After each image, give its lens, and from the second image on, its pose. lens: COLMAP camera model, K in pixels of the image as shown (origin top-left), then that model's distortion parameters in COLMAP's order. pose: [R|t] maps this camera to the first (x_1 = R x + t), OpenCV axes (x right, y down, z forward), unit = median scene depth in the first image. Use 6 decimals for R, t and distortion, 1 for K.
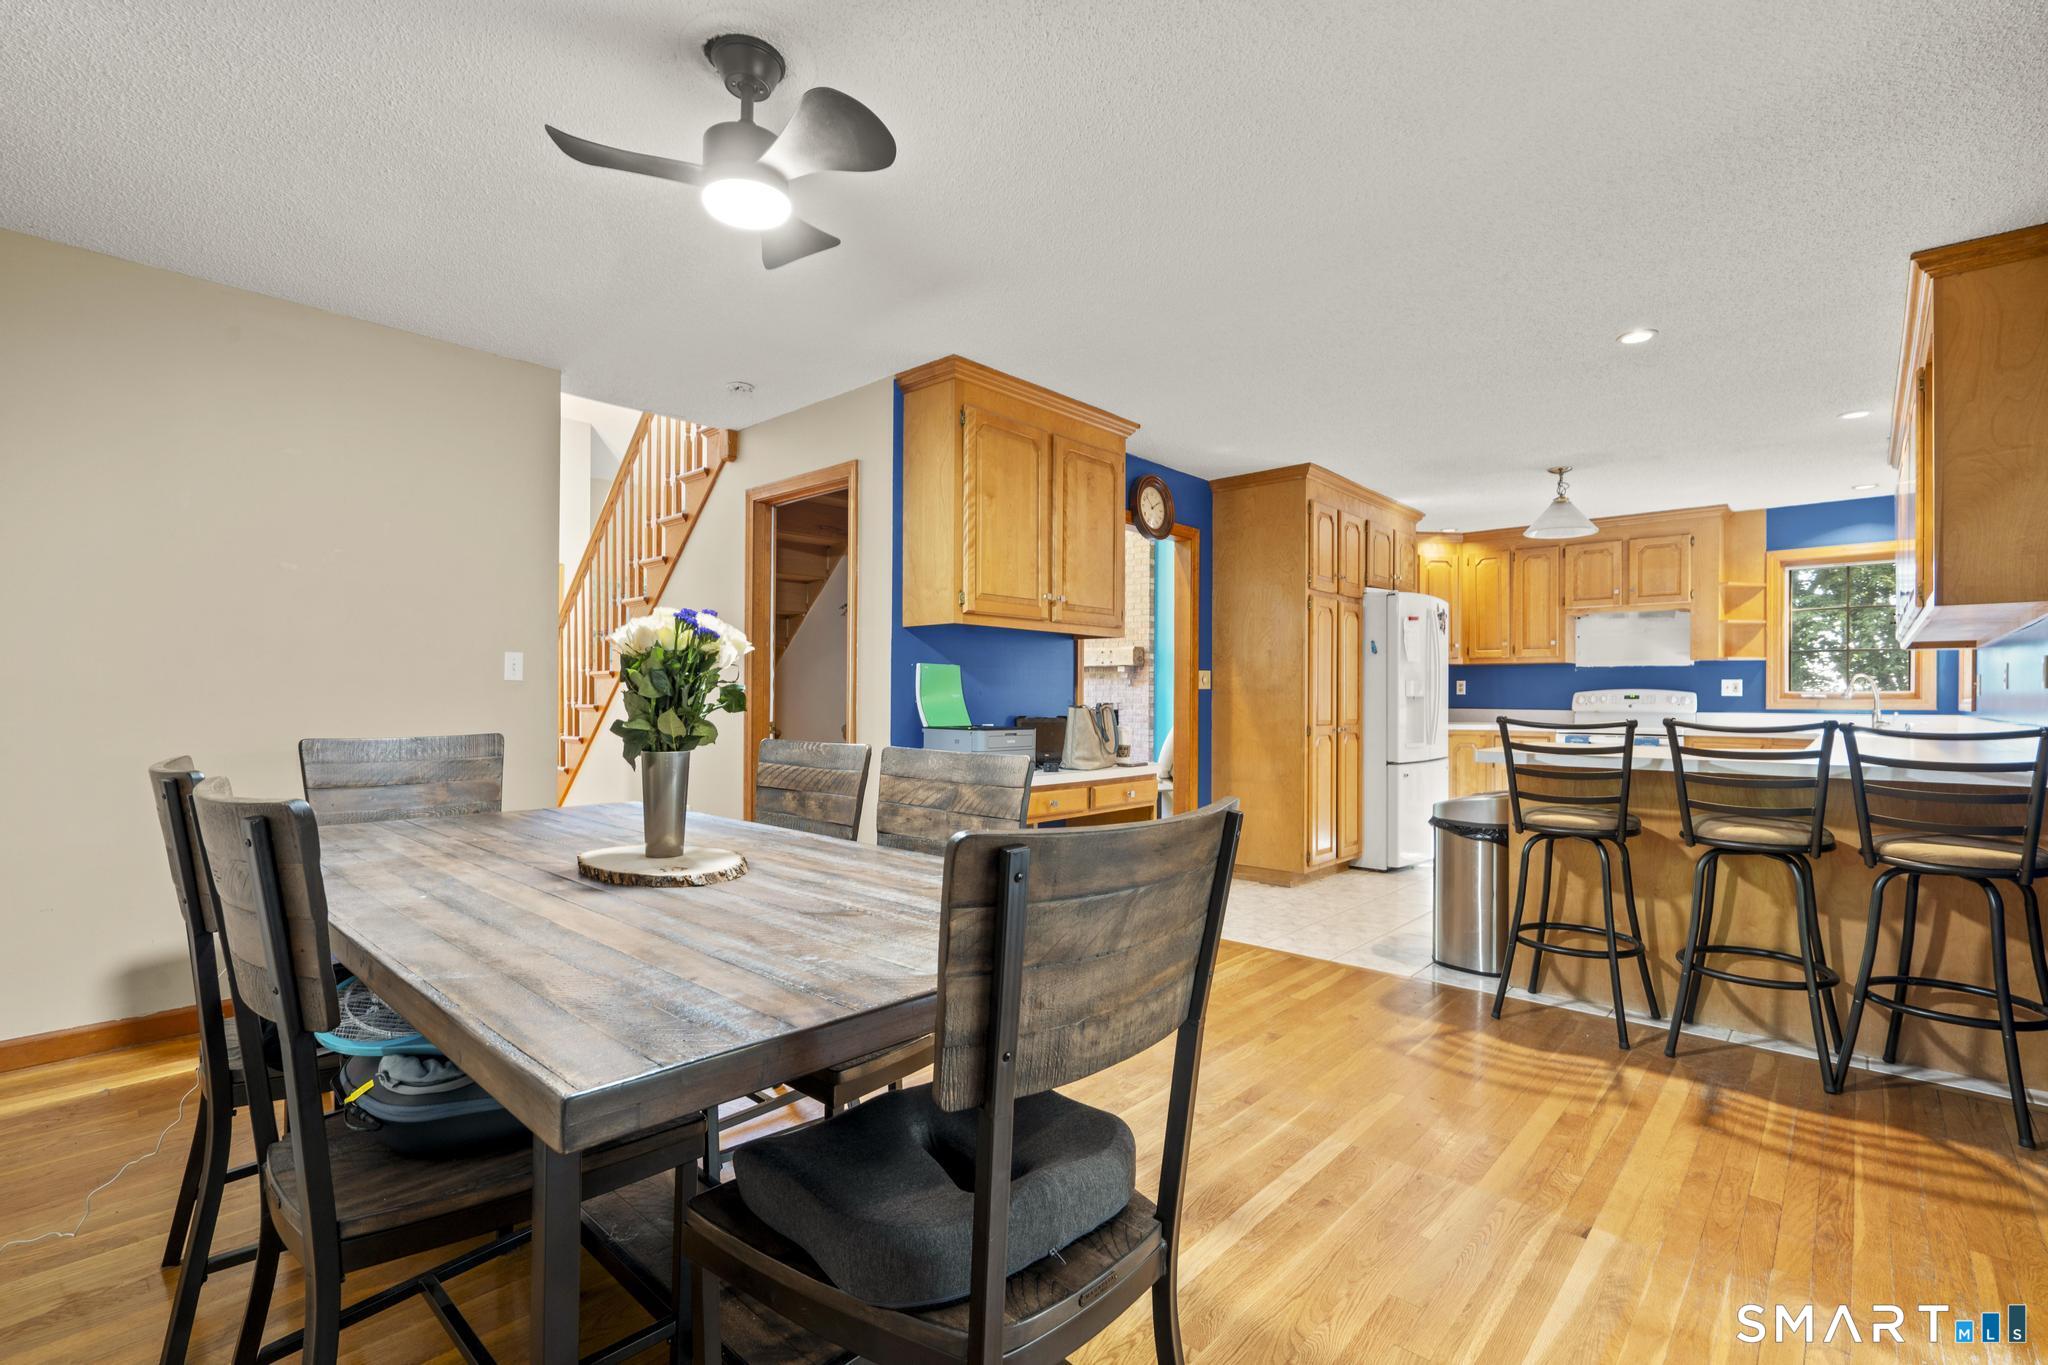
lens RADIAL K [[927.7, 0, 1019.8], [0, 927.7, 688.1], [0, 0, 1]] dist [-0.005983, 0.000142]
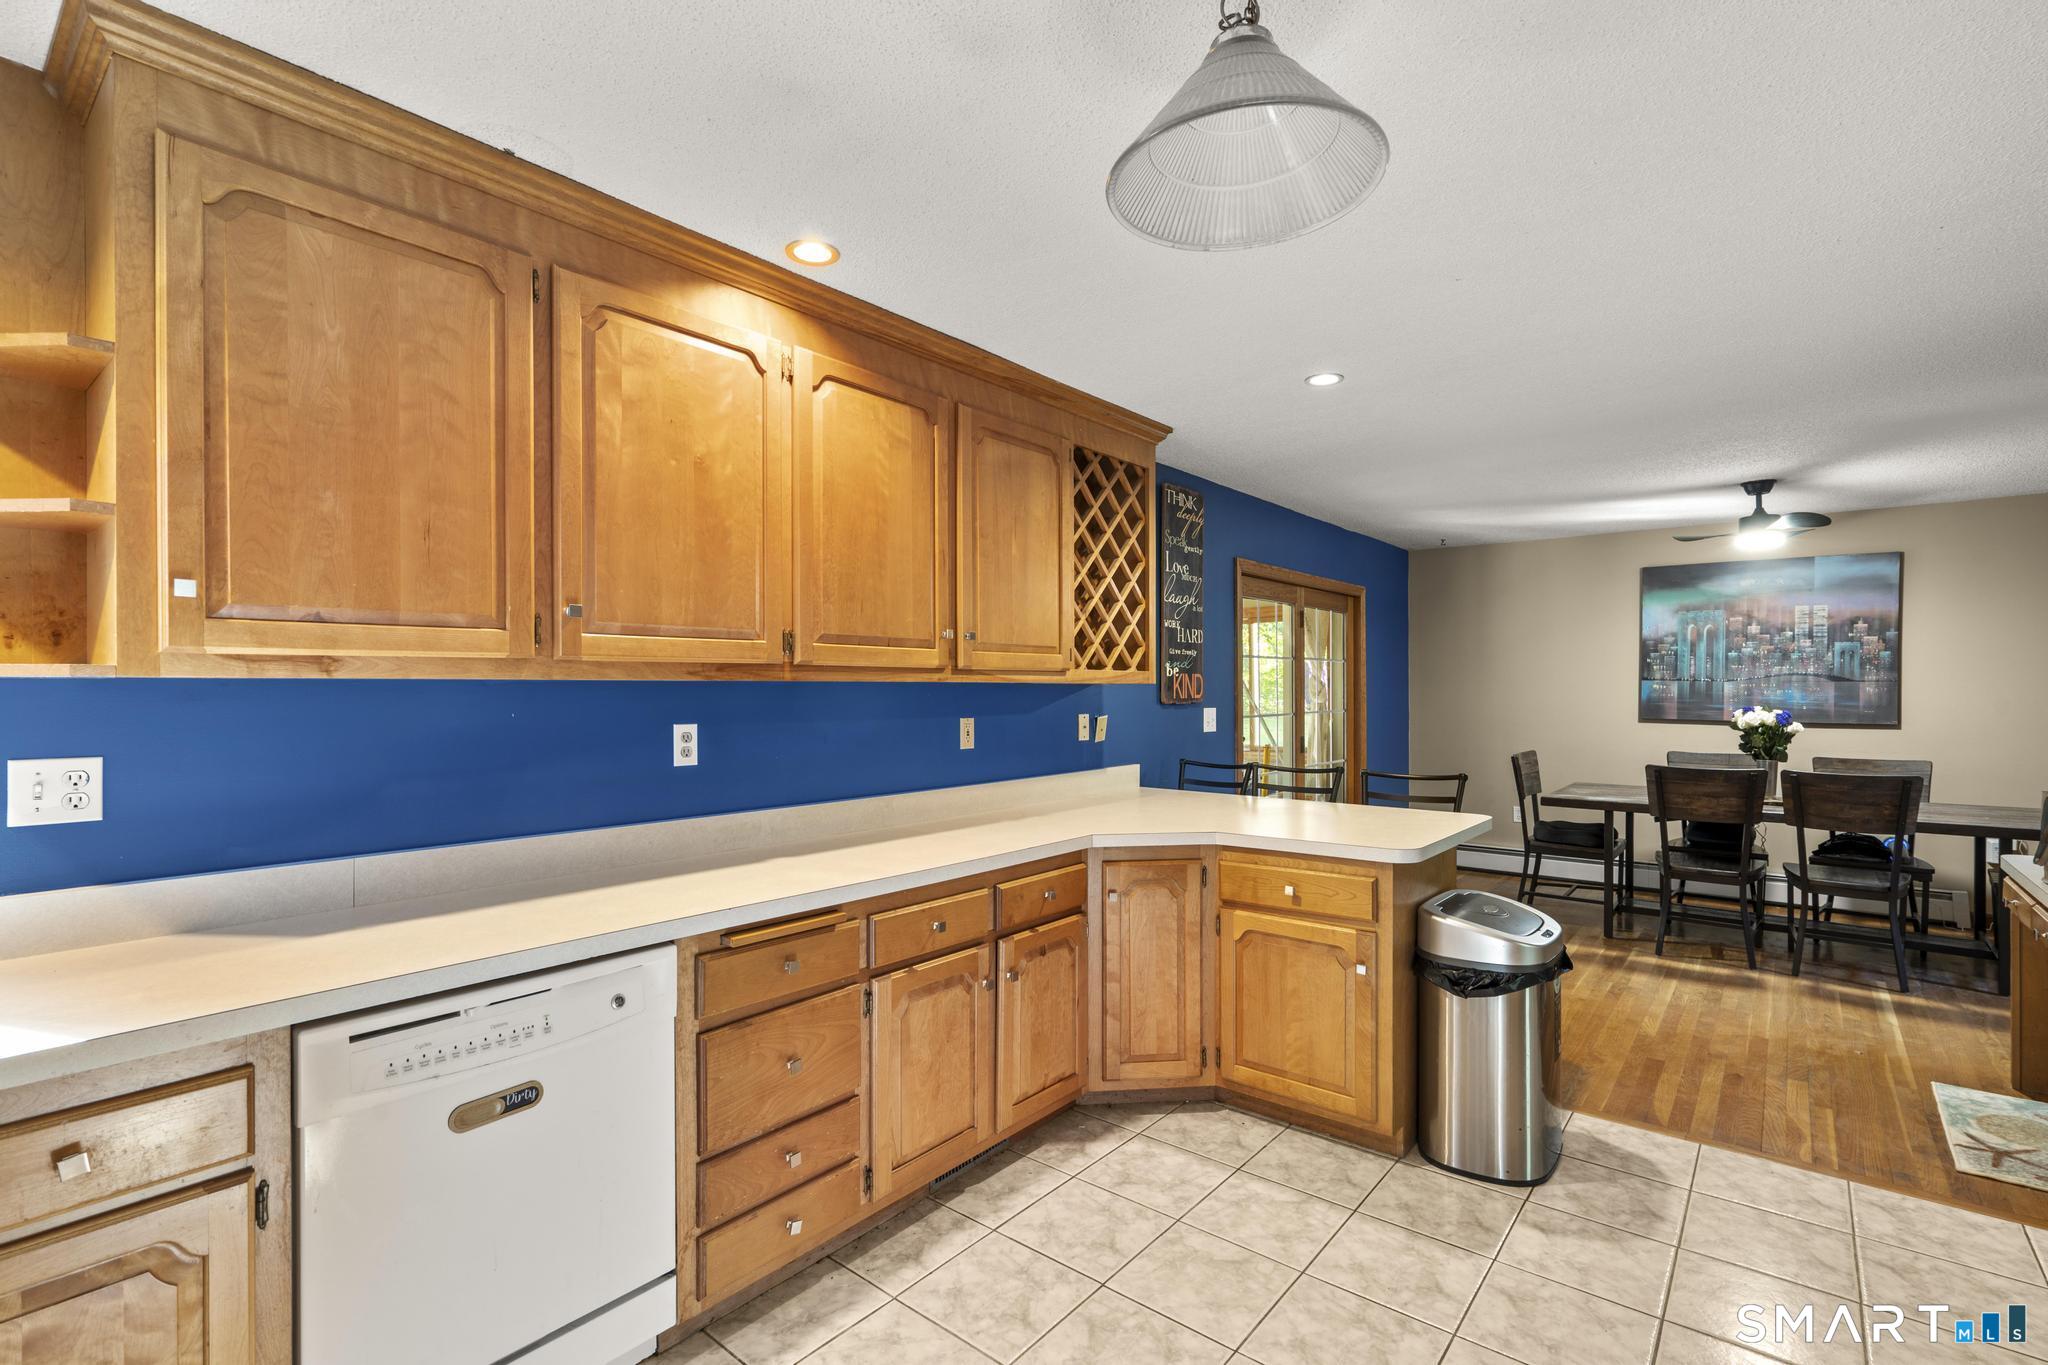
lens RADIAL K [[927.7, 0, 1027.7], [0, 927.7, 688.9], [0, 0, 1]] dist [-0.005983, 0.000142]
pose [[-0.999026, -0.006108, -0.043699, 0.628645], [-0.005892, 0.999970, -0.005070, -0.034746], [0.043728, -0.004808, -0.999032, 1.199585]]
